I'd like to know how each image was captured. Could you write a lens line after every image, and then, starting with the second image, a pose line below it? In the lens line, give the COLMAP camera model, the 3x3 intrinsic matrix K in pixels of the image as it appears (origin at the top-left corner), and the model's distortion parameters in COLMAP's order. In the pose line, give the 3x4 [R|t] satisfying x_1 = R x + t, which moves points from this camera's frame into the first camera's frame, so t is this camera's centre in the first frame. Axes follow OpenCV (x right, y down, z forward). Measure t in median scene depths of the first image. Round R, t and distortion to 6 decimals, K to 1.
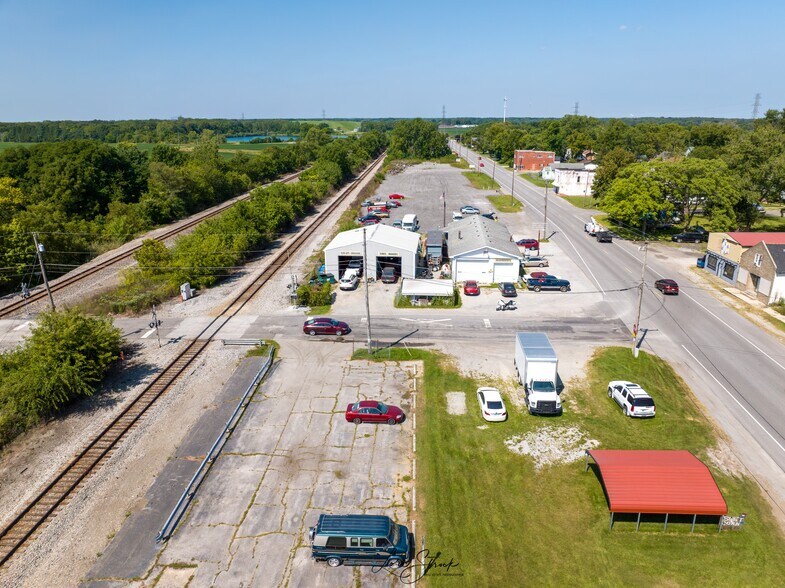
lens RADIAL K [[551.7, 0, 395.1], [0, 551.7, 291.4], [0, 0, 1]] dist [-0.038484, 0.002223]
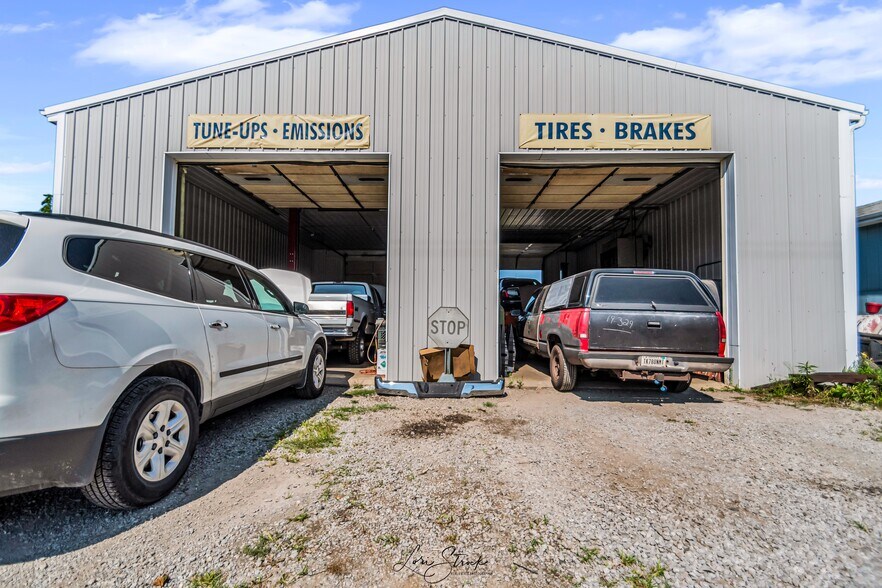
lens RADIAL K [[389.2, 0, 436.9], [0, 389.2, 303.9], [0, 0, 1]] dist [0.009437, 0.000065]
pose [[0.998124, 0.012122, 0.060009, -0.047077], [0.006723, 0.952573, -0.304234, -0.008848], [-0.060851, 0.304067, 0.950705, 0.837224]]
